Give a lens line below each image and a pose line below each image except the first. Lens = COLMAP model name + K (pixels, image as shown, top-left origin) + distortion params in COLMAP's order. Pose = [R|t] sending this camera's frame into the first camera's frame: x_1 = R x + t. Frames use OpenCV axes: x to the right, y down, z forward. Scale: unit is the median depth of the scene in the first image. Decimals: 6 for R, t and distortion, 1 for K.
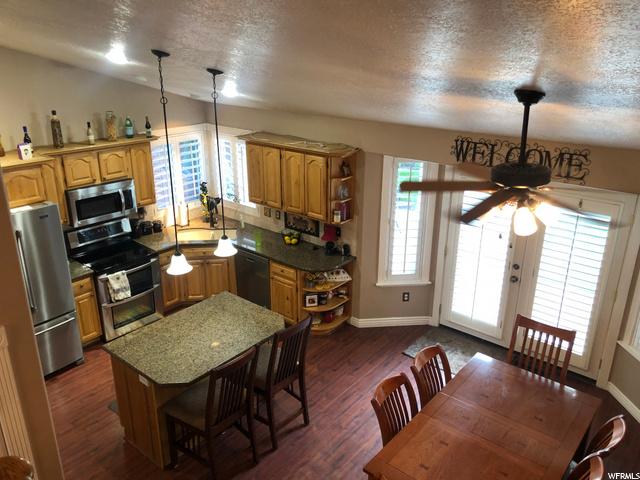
lens RADIAL K [[519.7, 0, 320.0], [0, 519.7, 240.0], [0, 0, 1]] dist [0.075541, -0.145193]
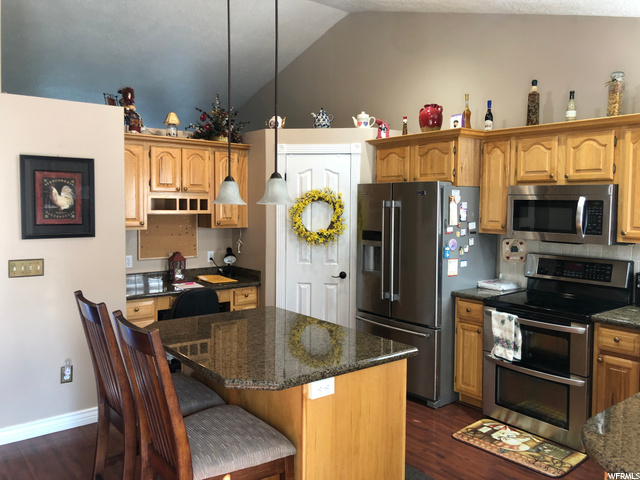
lens RADIAL K [[519.7, 0, 320.0], [0, 519.7, 240.0], [0, 0, 1]] dist [0.075541, -0.145193]
pose [[-0.179896, 0.064622, -0.981561, 0.276099], [-0.356017, 0.925918, 0.126208, -0.020349], [0.917000, 0.372156, -0.143563, 0.856337]]
